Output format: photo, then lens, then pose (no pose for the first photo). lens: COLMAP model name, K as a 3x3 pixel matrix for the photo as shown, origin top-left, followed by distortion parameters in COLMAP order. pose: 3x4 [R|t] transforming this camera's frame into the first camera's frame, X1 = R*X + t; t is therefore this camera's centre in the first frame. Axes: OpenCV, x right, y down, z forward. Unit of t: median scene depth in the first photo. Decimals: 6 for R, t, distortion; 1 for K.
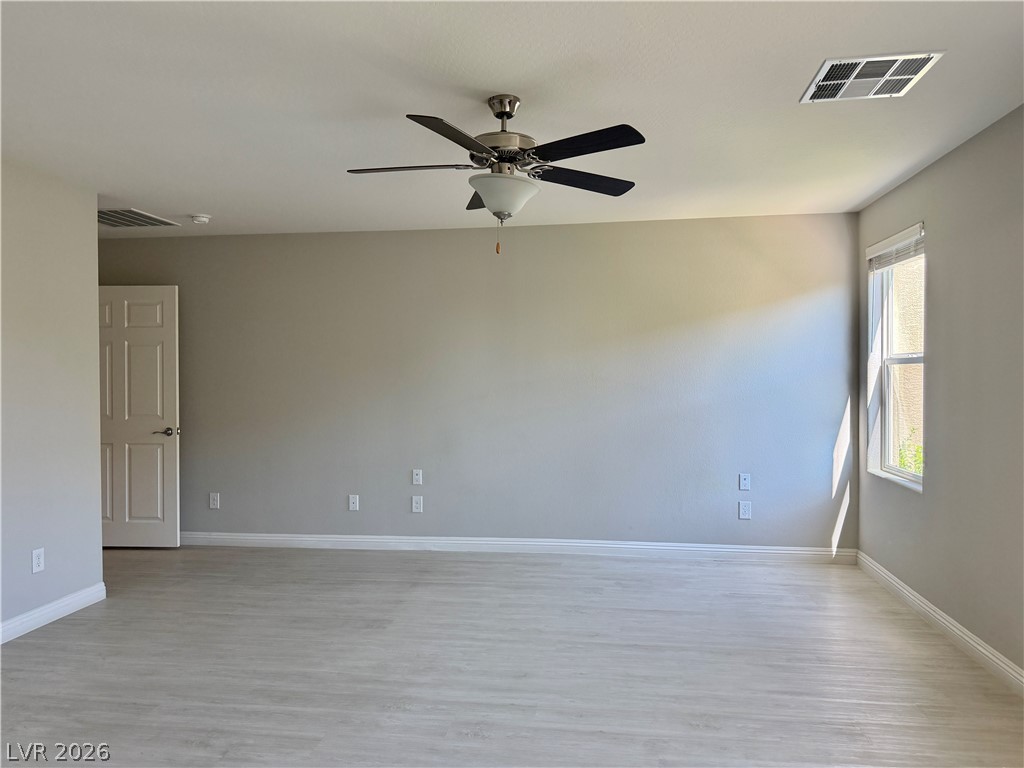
lens RADIAL K [[723.9, 0, 516.4], [0, 723.9, 382.5], [0, 0, 1]] dist [0.110389, -0.157791]
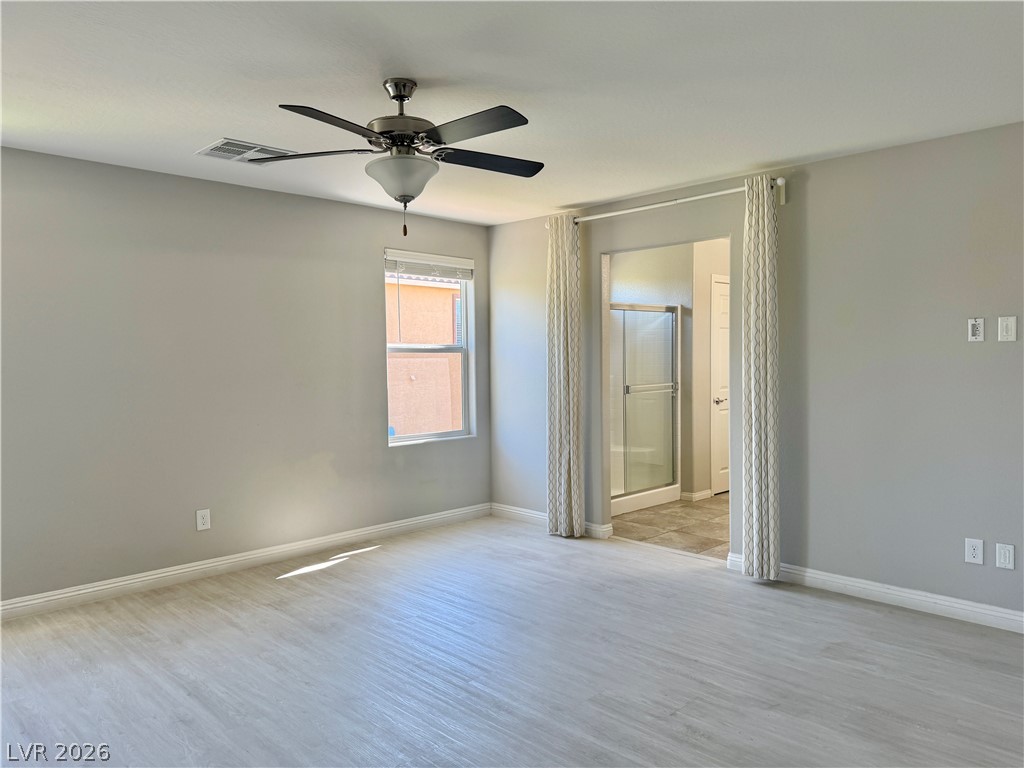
lens RADIAL K [[726.1, 0, 512.8], [0, 726.1, 379.4], [0, 0, 1]] dist [0.056022, -0.061420]
pose [[-0.795127, -0.003568, 0.606433, -0.516946], [0.023155, 0.999075, 0.036237, -0.010731], [-0.606001, 0.042855, -0.794309, 1.191690]]
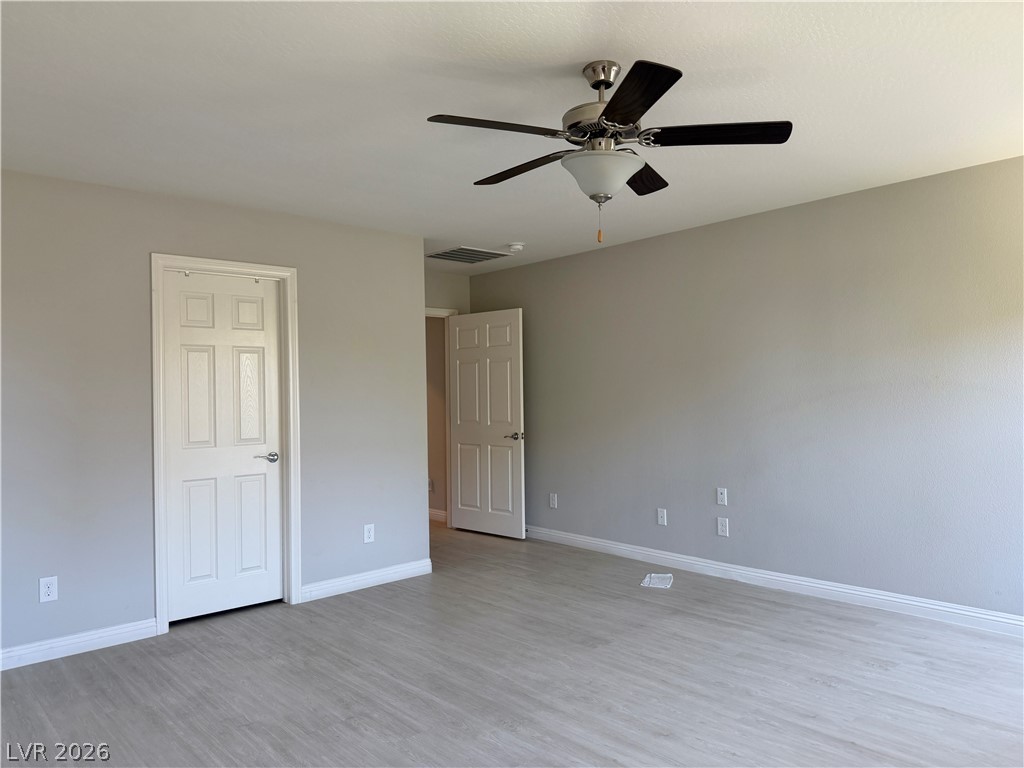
lens RADIAL K [[723.9, 0, 516.4], [0, 723.9, 382.5], [0, 0, 1]] dist [0.110389, -0.157791]
pose [[0.769089, -0.016539, -0.638928, 0.322530], [0.004478, 0.999780, -0.020489, 0.008343], [0.639126, 0.012897, 0.768994, 0.178273]]
